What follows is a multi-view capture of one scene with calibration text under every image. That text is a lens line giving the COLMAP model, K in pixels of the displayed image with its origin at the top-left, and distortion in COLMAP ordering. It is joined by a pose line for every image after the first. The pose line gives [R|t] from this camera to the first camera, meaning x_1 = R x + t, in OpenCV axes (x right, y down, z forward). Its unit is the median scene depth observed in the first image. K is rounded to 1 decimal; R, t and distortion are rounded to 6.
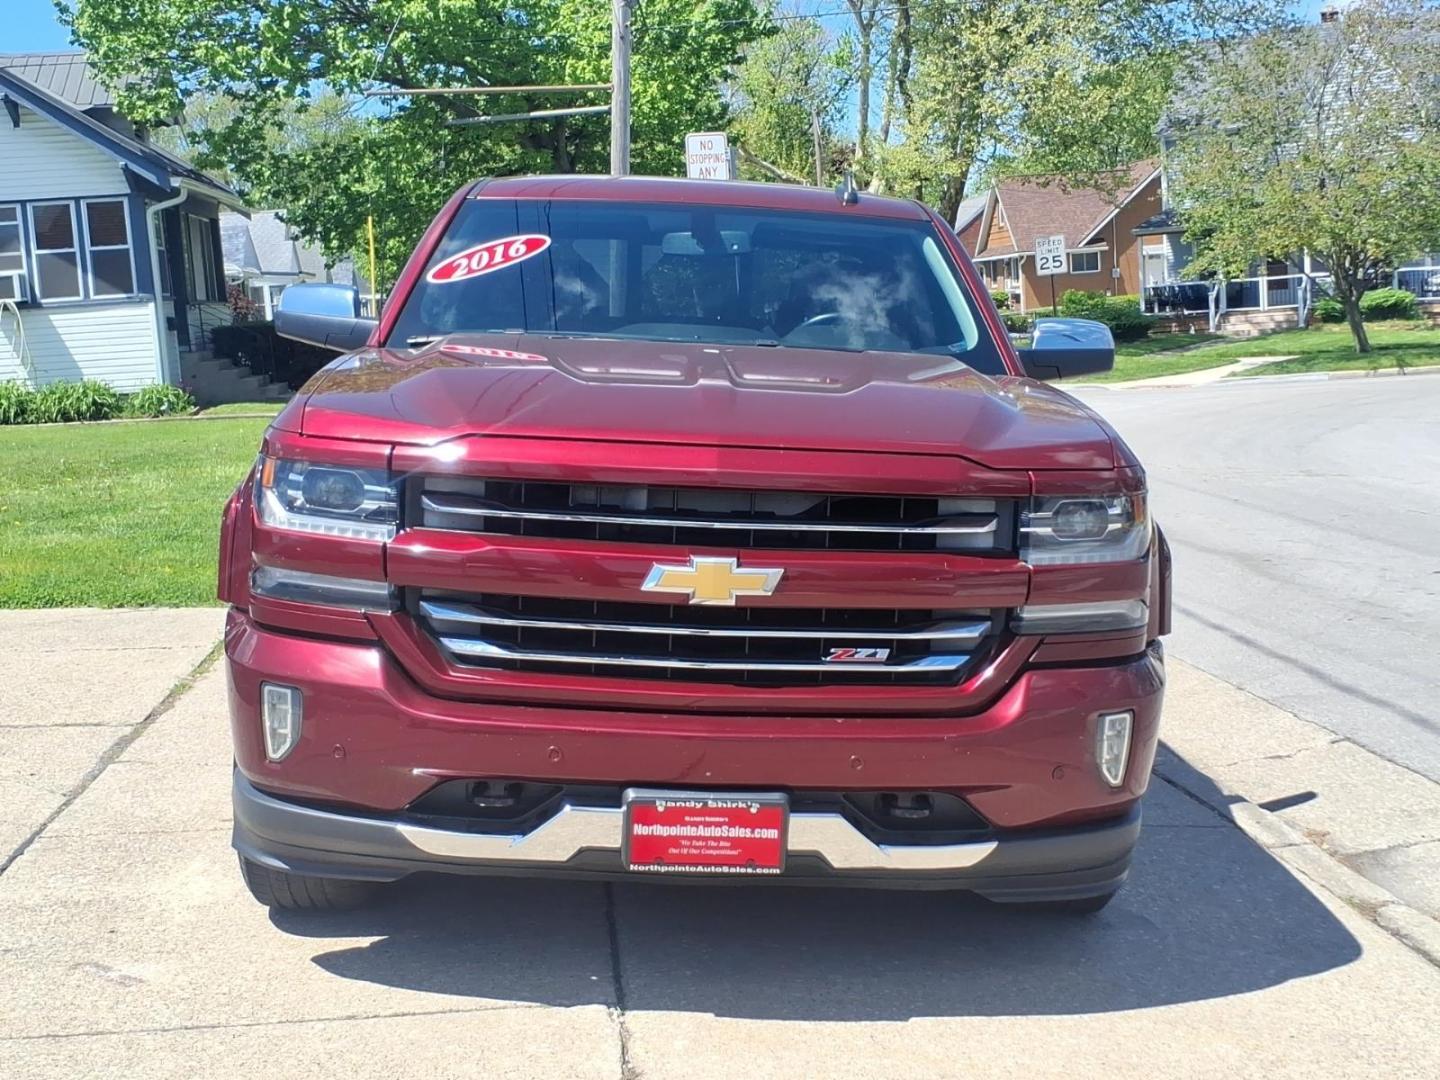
lens RADIAL K [[1844.6, 0, 759.9], [0, 1844.6, 541.0], [0, 0, 1]] dist [0.274820, -0.805489]
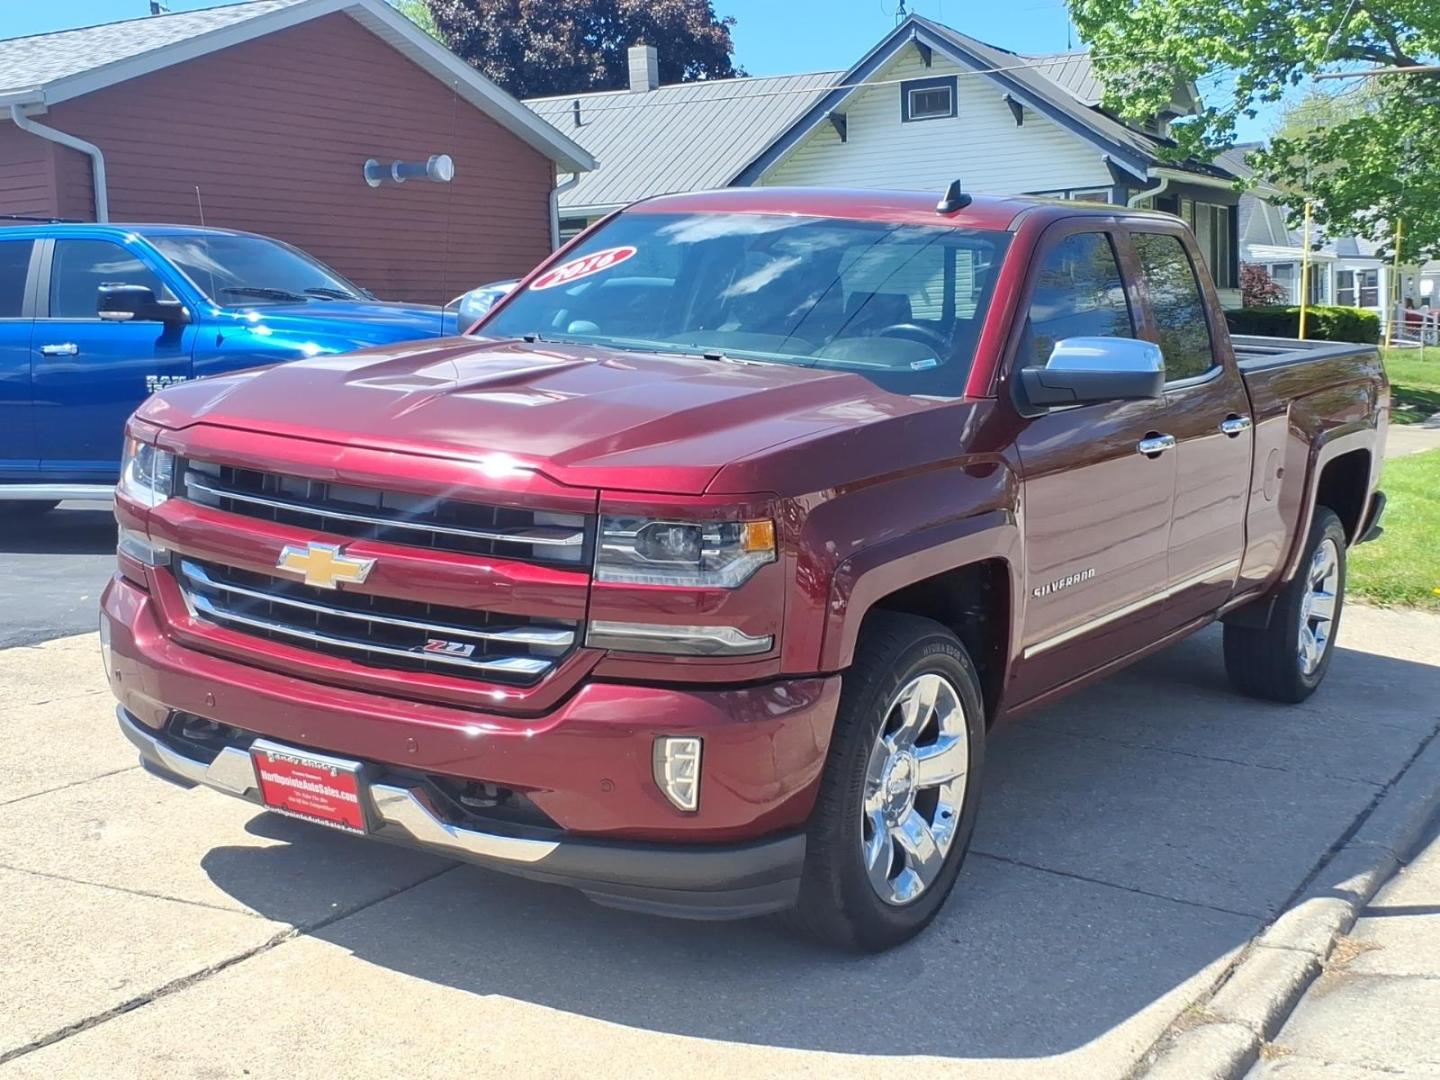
lens RADIAL K [[1844.4, 0, 760.7], [0, 1844.4, 540.8], [0, 0, 1]] dist [0.176829, -0.439350]
pose [[0.837369, 0.088989, -0.539347, 0.776073], [-0.083585, 0.995902, 0.034547, -0.052390], [0.540211, 0.016153, 0.841375, 0.189633]]
